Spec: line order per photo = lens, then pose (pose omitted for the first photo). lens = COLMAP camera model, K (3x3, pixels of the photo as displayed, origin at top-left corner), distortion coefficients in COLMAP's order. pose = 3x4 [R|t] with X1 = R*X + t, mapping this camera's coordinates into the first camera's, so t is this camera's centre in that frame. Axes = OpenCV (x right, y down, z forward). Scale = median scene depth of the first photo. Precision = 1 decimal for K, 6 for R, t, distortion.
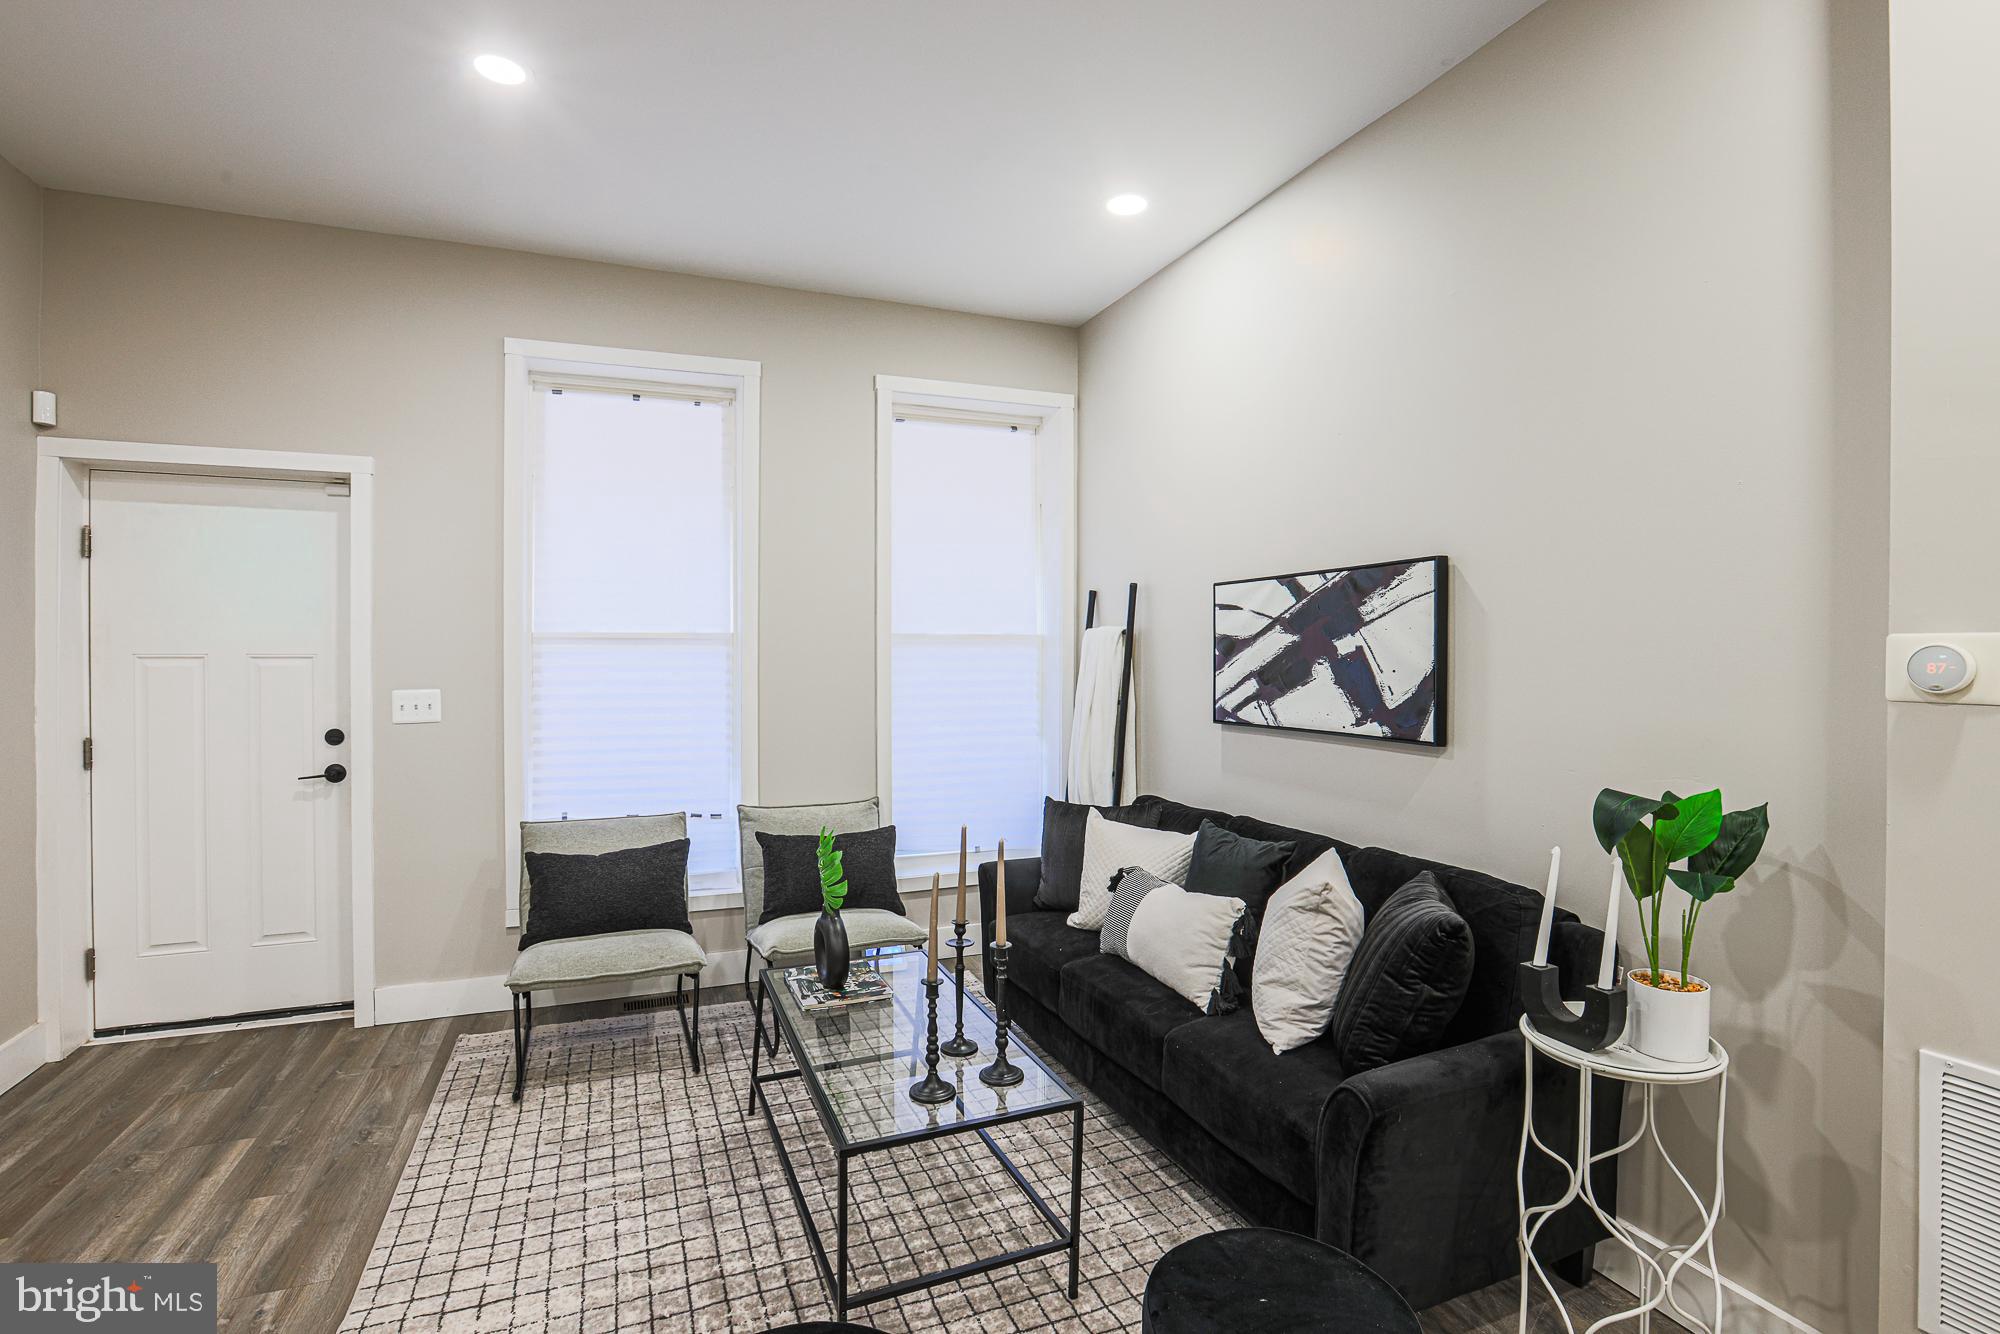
lens RADIAL K [[943.5, 0, 991.7], [0, 943.5, 649.4], [0, 0, 1]] dist [-0.042150, 0.012680]
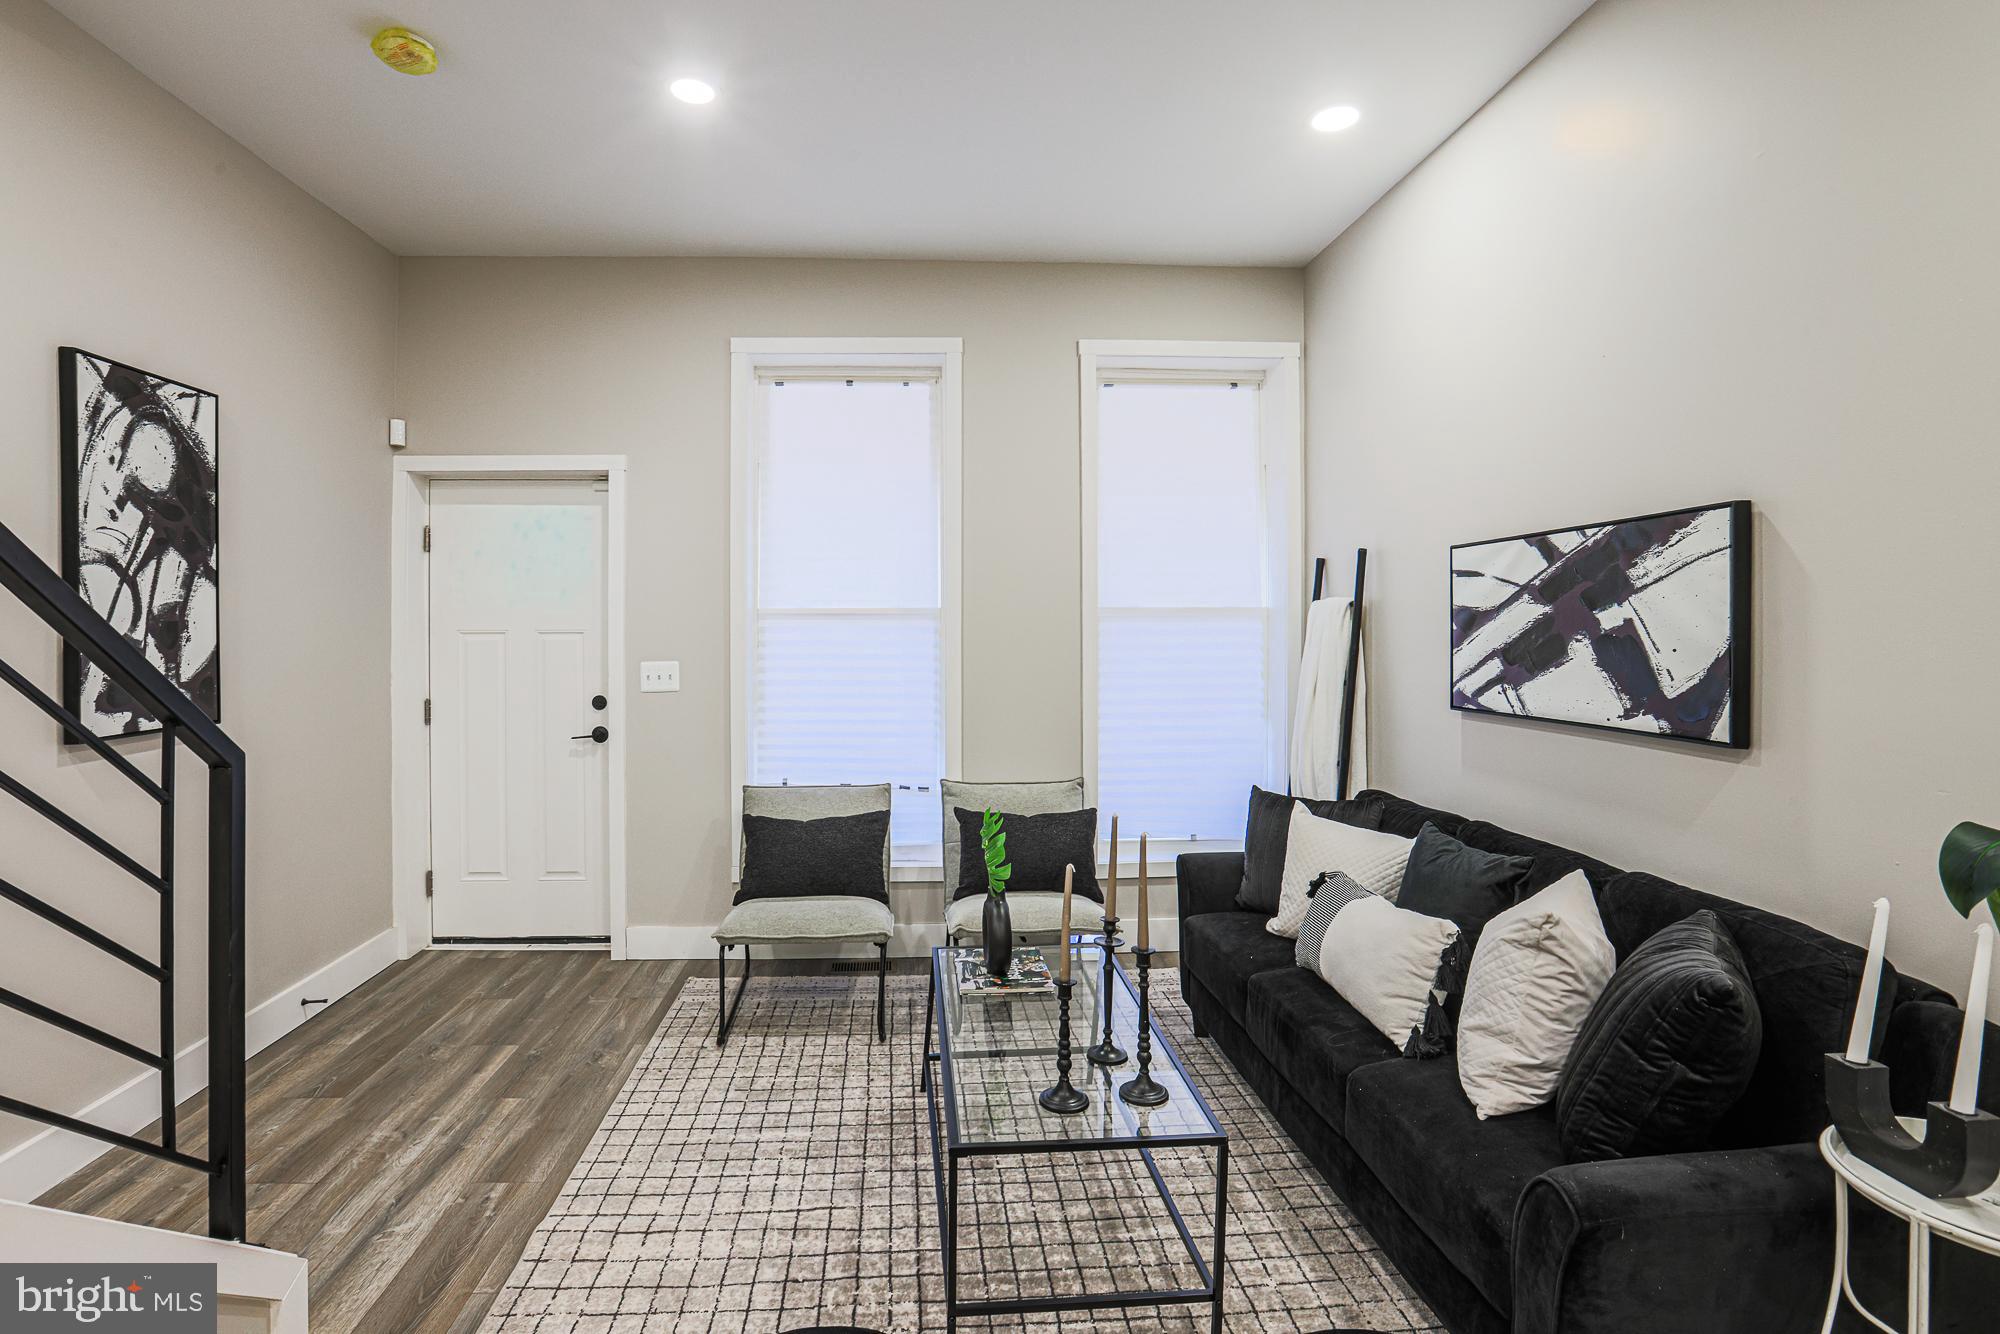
lens RADIAL K [[943.5, 0, 952.1], [0, 943.5, 621.6], [0, 0, 1]] dist [-0.042150, 0.012680]
pose [[0.944804, -0.003941, -0.327612, 0.084236], [0.002742, 0.999988, -0.004123, 0.000709], [0.327624, 0.002997, 0.944803, 0.052544]]
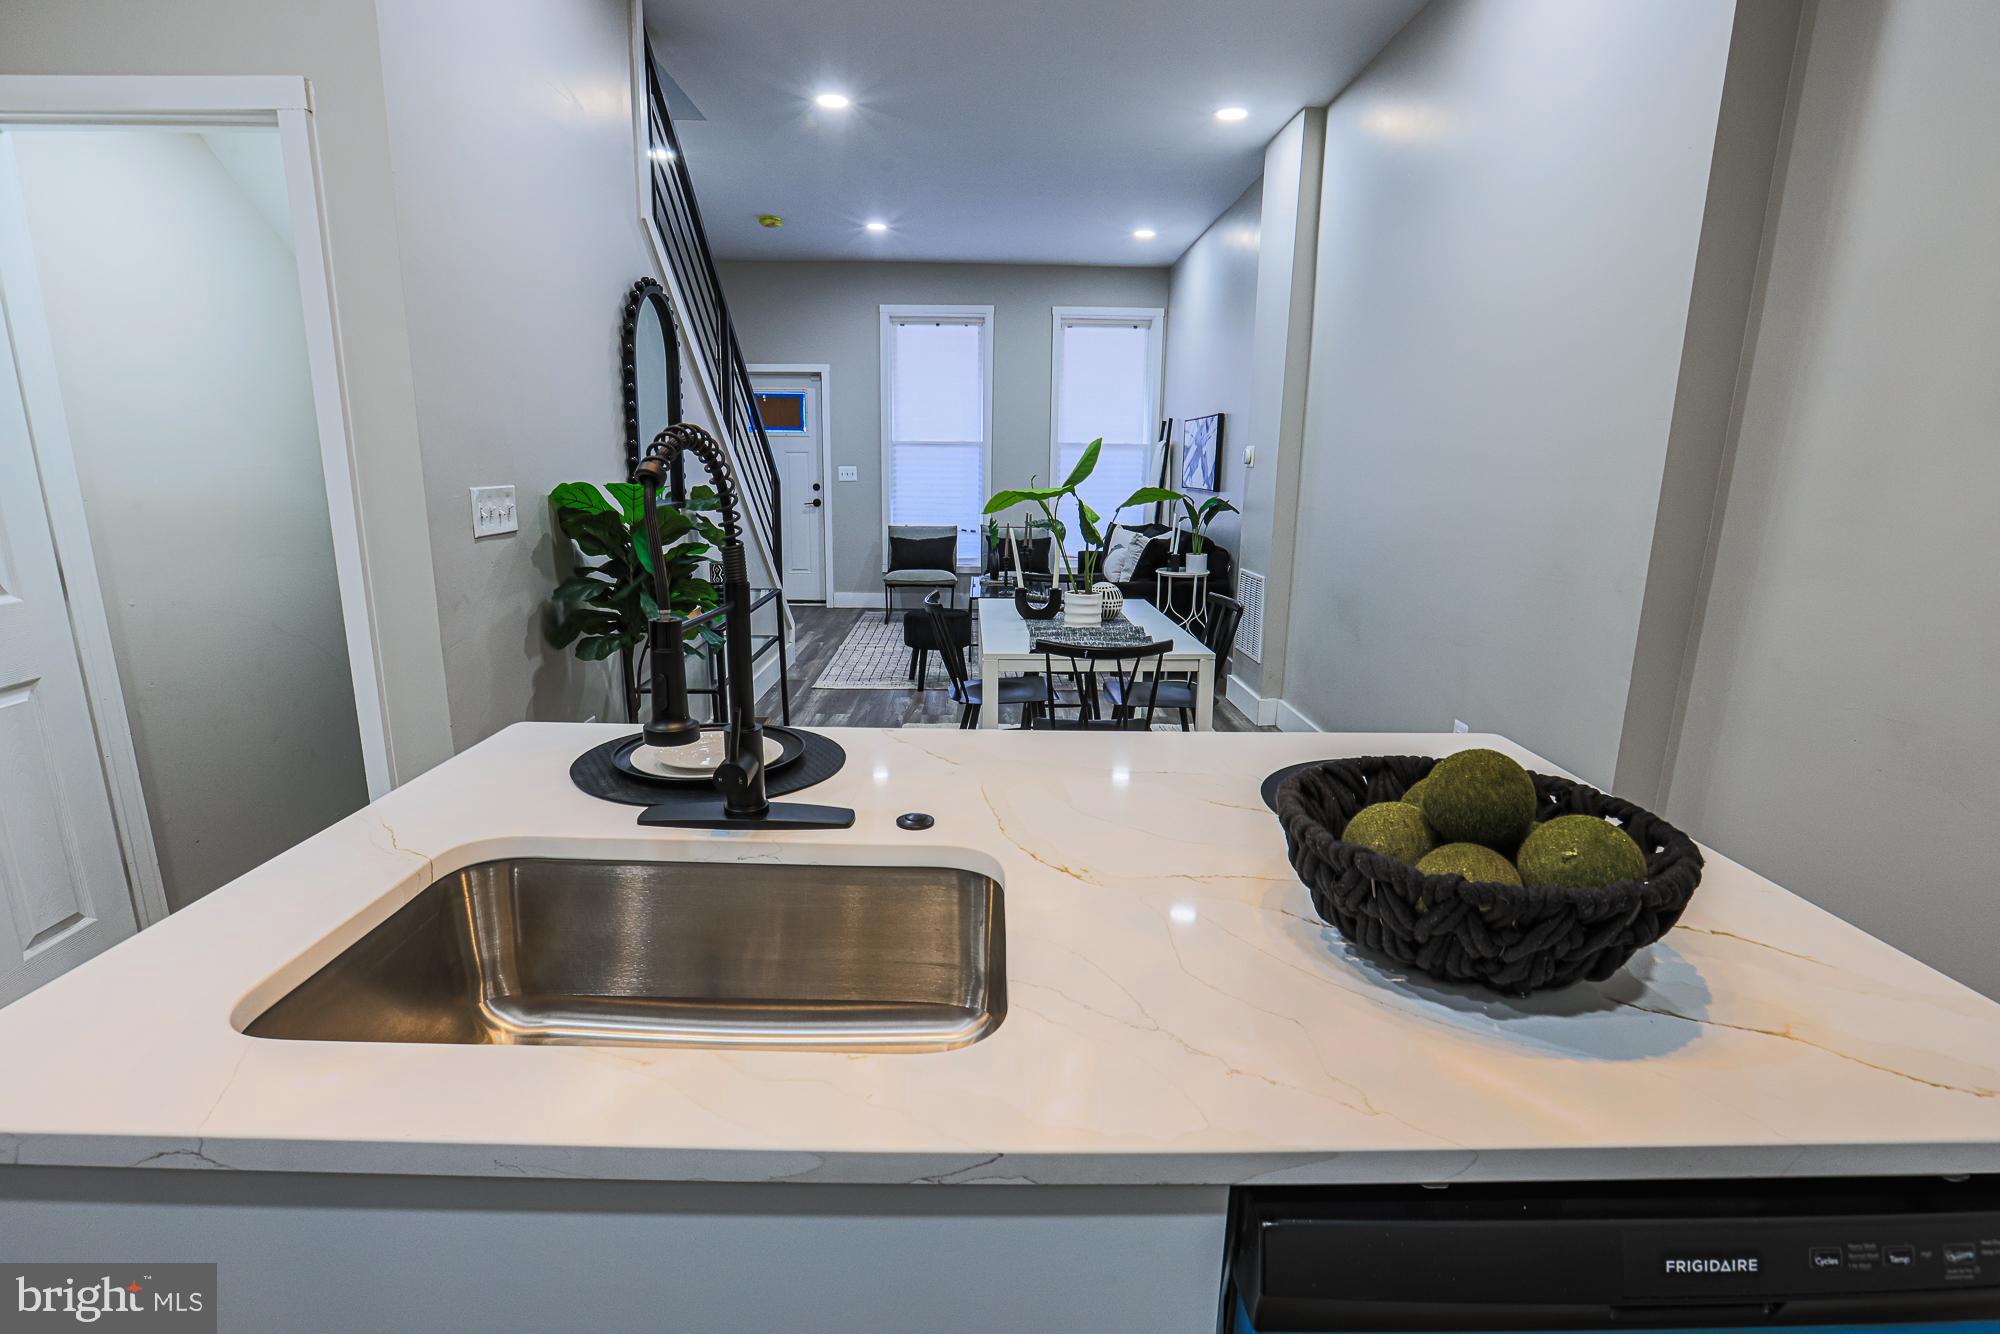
lens RADIAL K [[943.5, 0, 978.2], [0, 943.5, 677.1], [0, 0, 1]] dist [-0.042150, 0.012680]
pose [[0.927517, 0.094864, -0.361542, 0.613437], [-0.010835, 0.973675, 0.227685, 0.016362], [0.373623, -0.207264, 0.904128, -1.166428]]
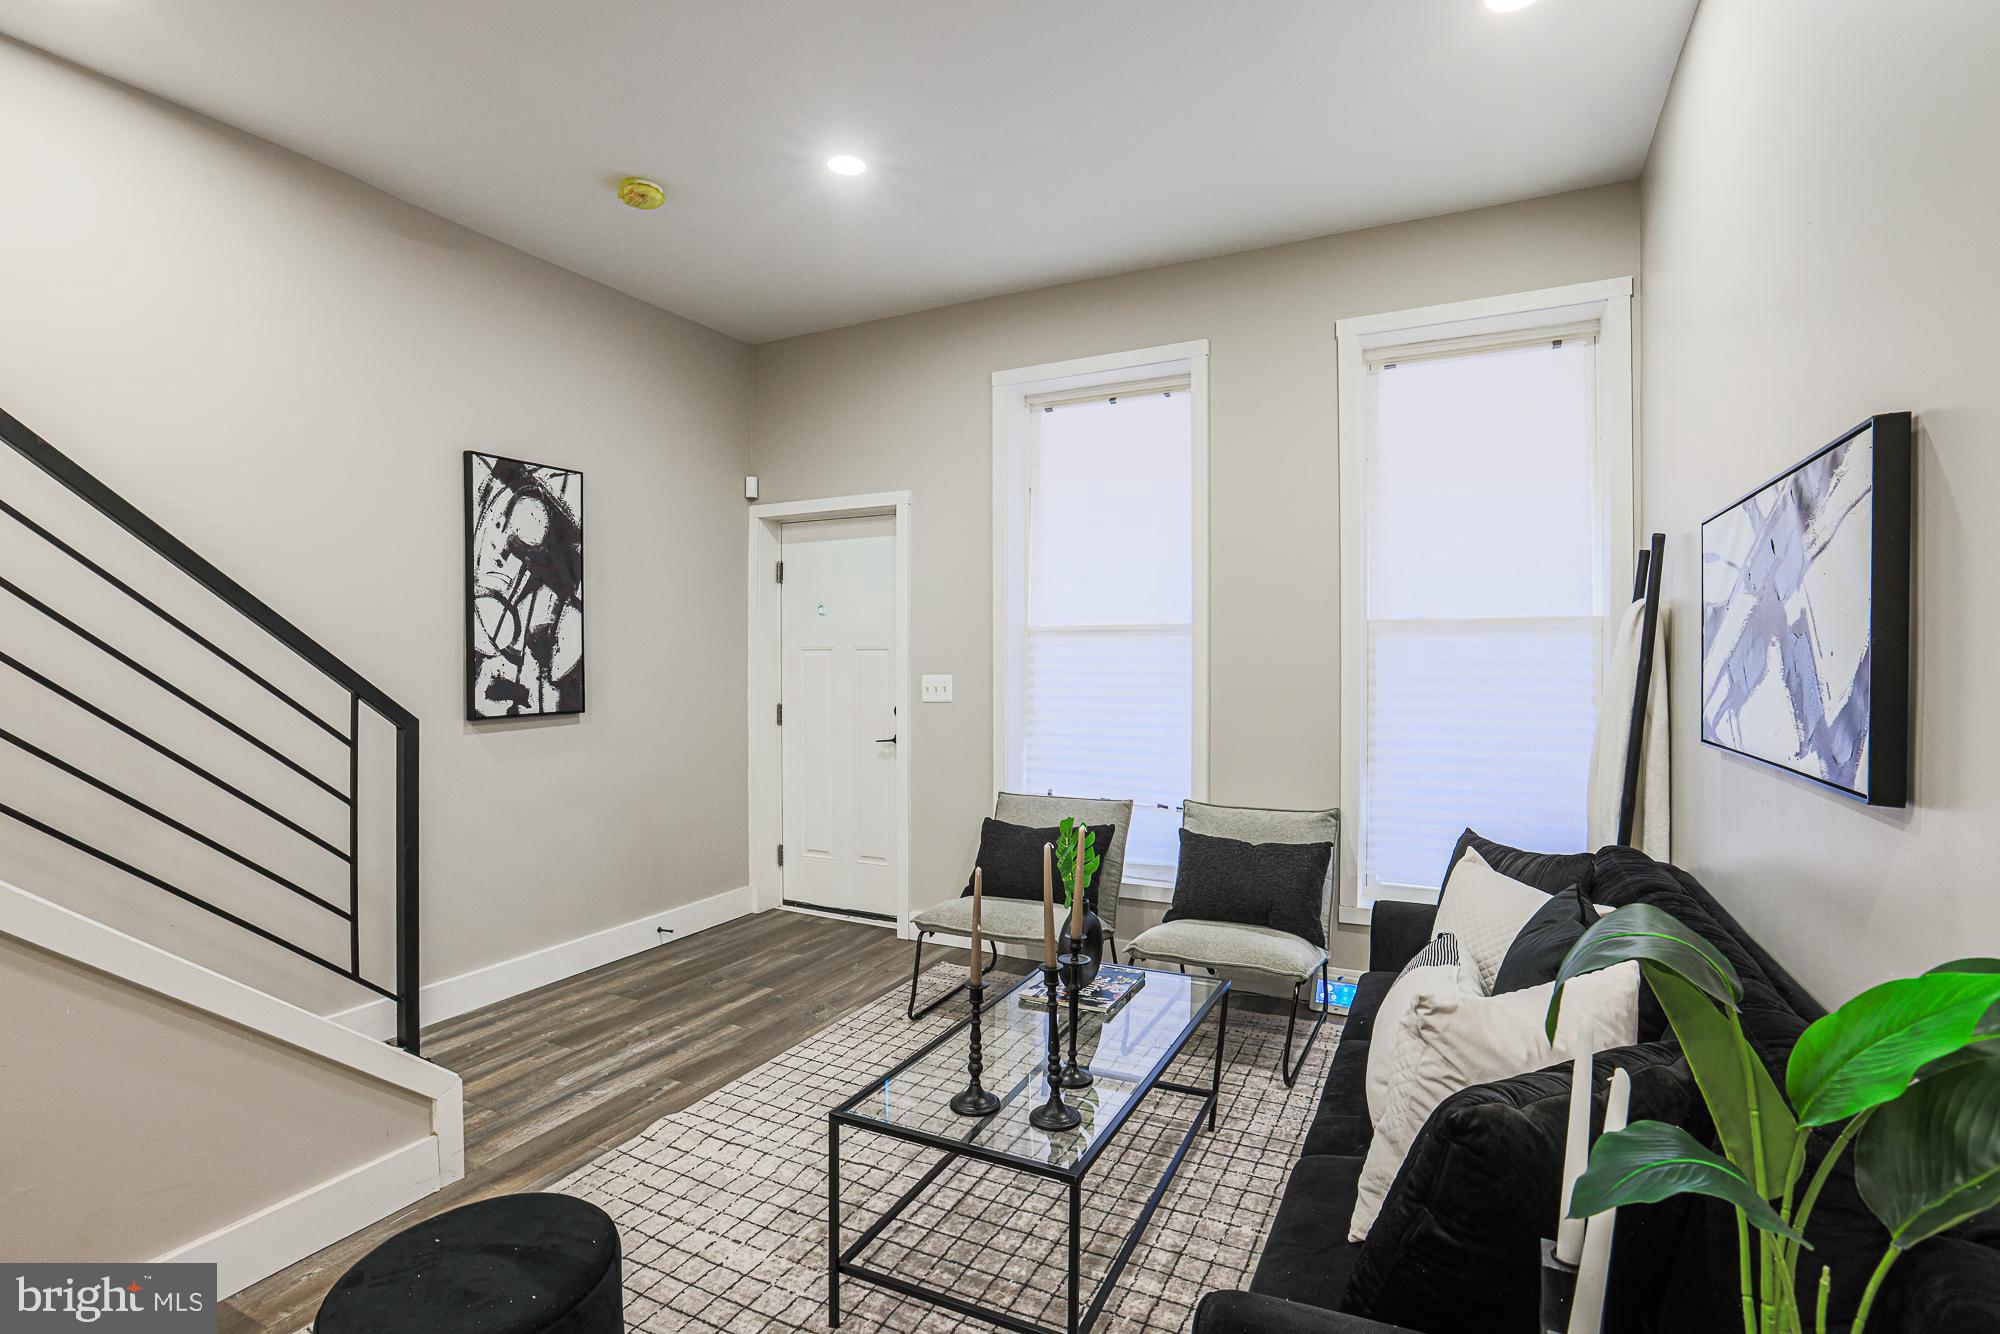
lens RADIAL K [[943.5, 0, 997.8], [0, 943.5, 654.1], [0, 0, 1]] dist [-0.042150, 0.012680]
pose [[0.657527, -0.002353, -0.753427, 0.387390], [0.002393, 0.999997, -0.001035, 0.017355], [0.753427, -0.001122, 0.657530, 0.243941]]
